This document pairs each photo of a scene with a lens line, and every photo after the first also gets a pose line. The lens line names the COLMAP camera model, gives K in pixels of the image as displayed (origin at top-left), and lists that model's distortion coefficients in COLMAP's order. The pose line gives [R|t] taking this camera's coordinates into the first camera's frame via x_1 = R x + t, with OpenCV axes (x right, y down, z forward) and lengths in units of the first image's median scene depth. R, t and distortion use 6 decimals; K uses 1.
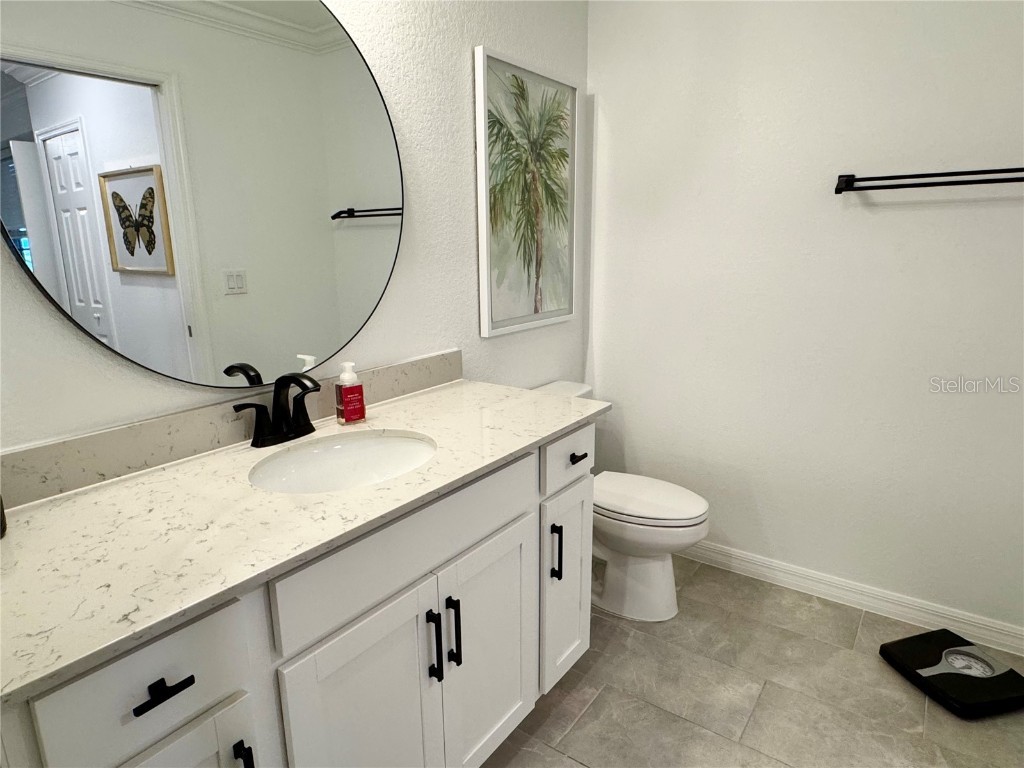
lens RADIAL K [[607.0, 0, 512.0], [0, 607.0, 384.0], [0, 0, 1]] dist [-0.006149, 0.001712]
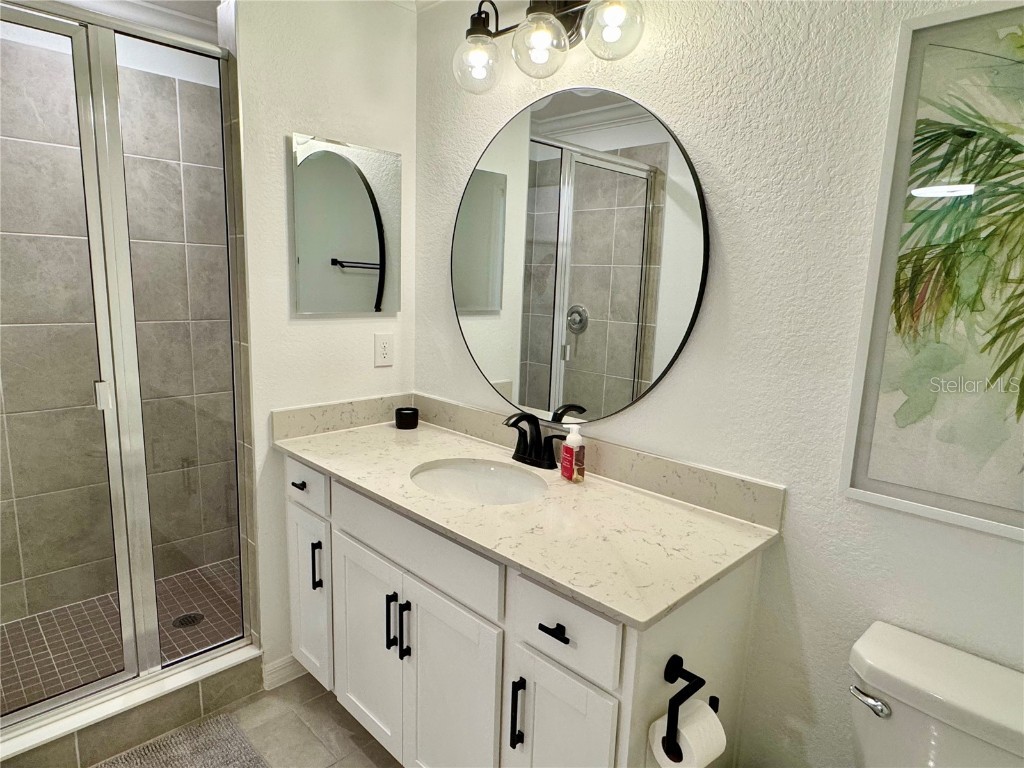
lens RADIAL K [[607.0, 0, 512.0], [0, 607.0, 384.0], [0, 0, 1]] dist [-0.006149, 0.001712]
pose [[-0.165158, 0.177060, -0.970244, 0.599786], [-0.253474, 0.943089, 0.215251, -0.235107], [0.953139, 0.281482, -0.110879, 0.740380]]
